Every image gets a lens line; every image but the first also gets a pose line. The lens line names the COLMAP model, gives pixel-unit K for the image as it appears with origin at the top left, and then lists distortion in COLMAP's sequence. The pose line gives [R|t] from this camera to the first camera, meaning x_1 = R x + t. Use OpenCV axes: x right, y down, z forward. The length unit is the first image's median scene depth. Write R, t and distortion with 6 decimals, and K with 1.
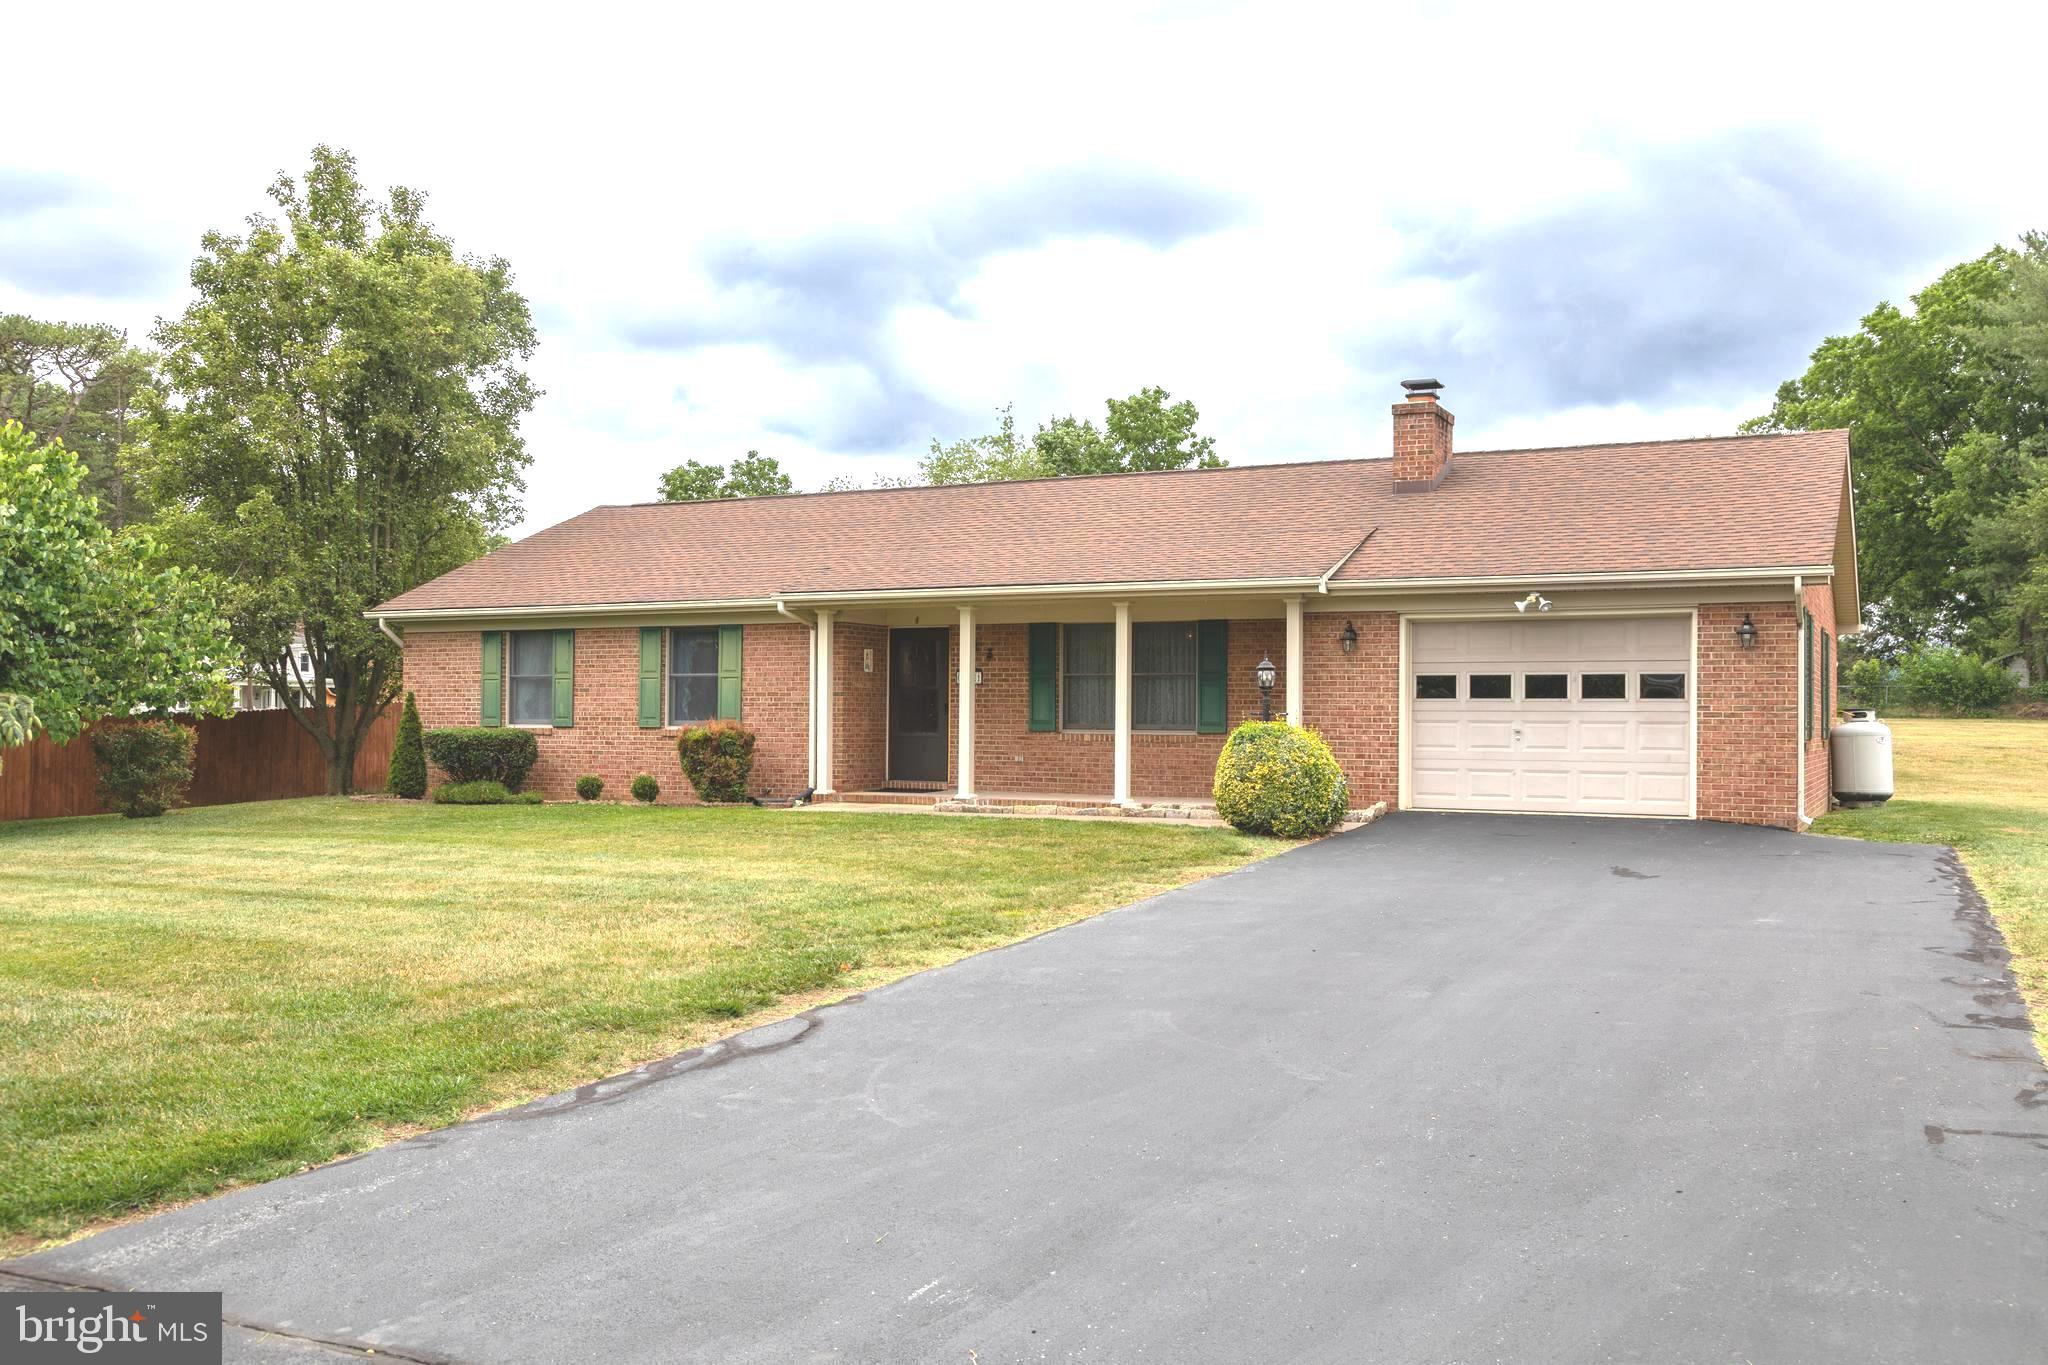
lens RADIAL K [[1803.6, 0, 1000.2], [0, 1803.6, 687.8], [0, 0, 1]] dist [-0.001949, -0.141416]
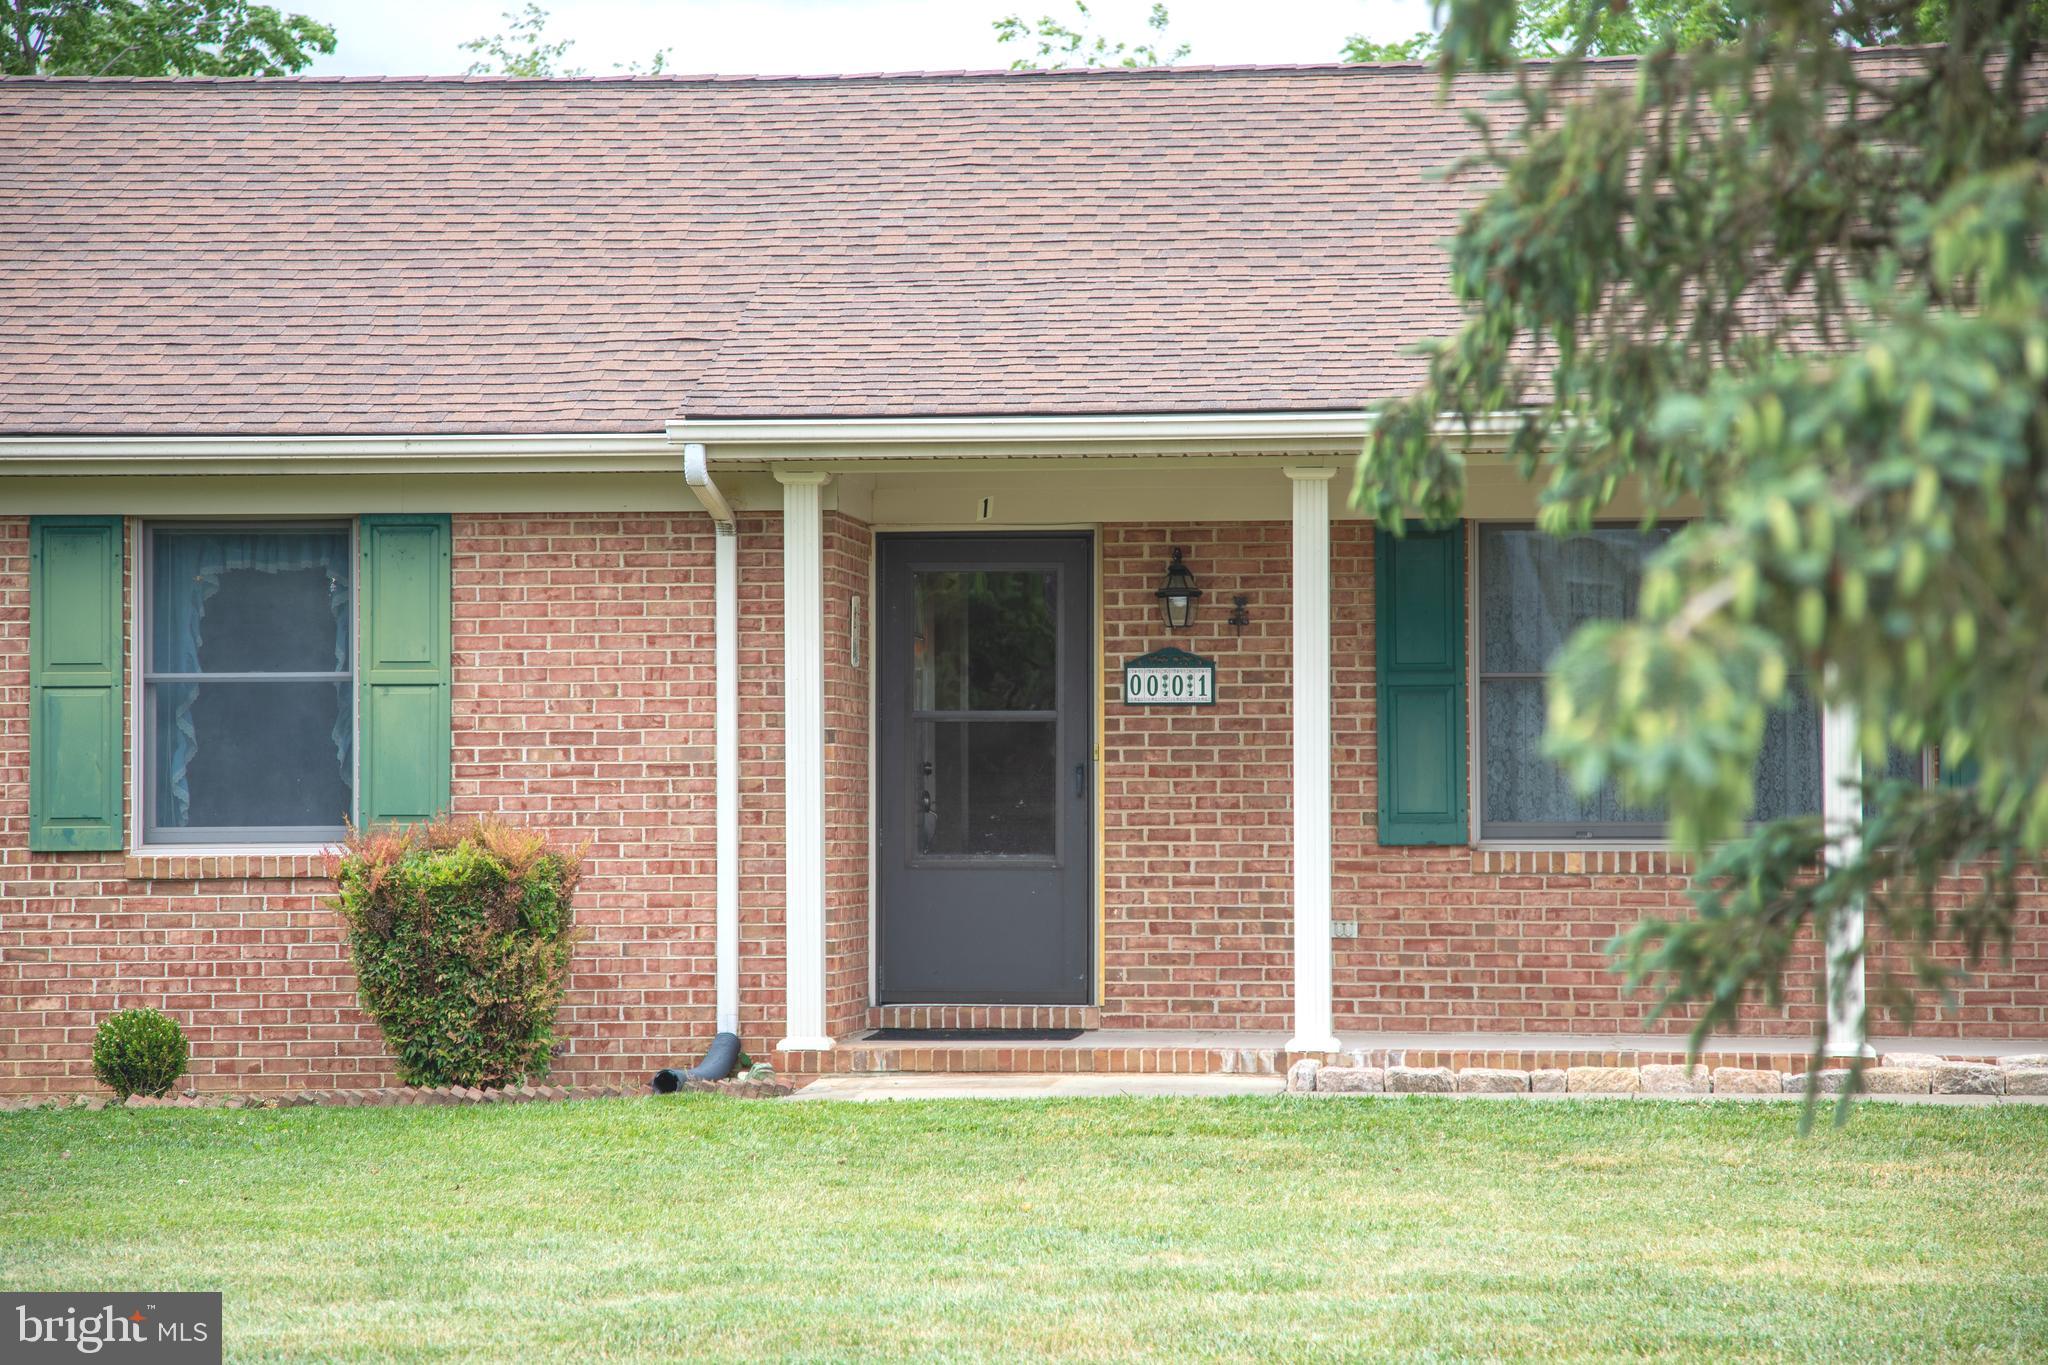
lens RADIAL K [[5802.0, 0, 1023.6], [0, 5802.0, 720.5], [0, 0, 1]] dist [0.687060, -0.384852]
pose [[0.929416, -0.003924, 0.369013, -0.439626], [0.003670, 0.999992, 0.001390, -0.000630], [-0.369015, 0.000062, 0.929423, 0.029774]]
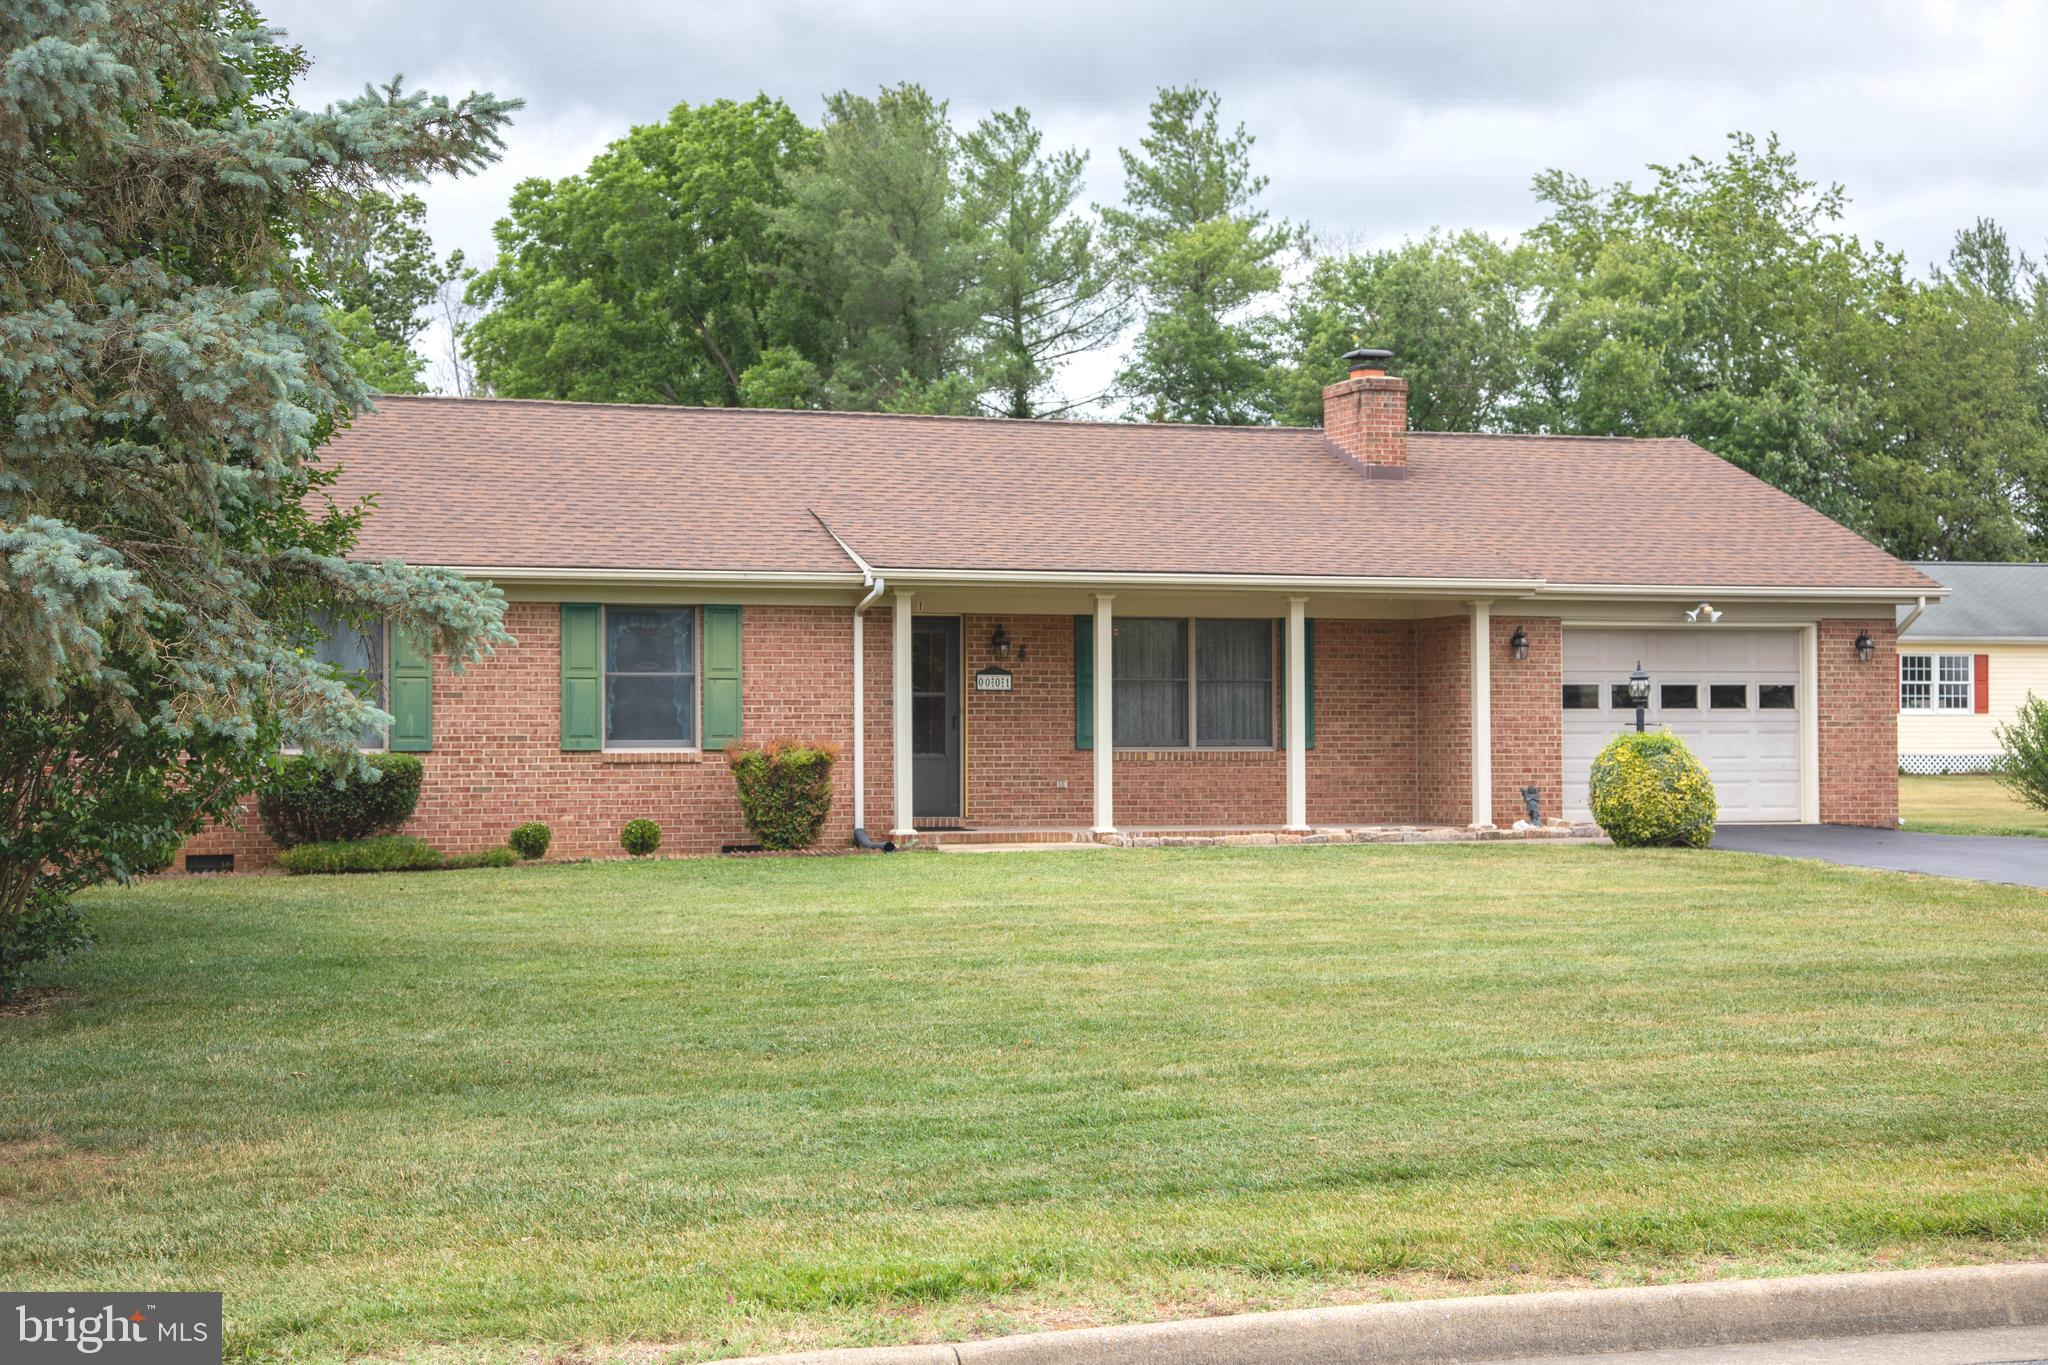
lens RADIAL K [[3167.8, 0, 1053.5], [0, 3167.8, 767.6], [0, 0, 1]] dist [0.158858, -0.031208]
pose [[0.669088, -0.013177, 0.743066, -1.039243], [-0.004867, 0.999744, 0.022112, 0.001023], [-0.743167, -0.018412, 0.668853, 0.064470]]
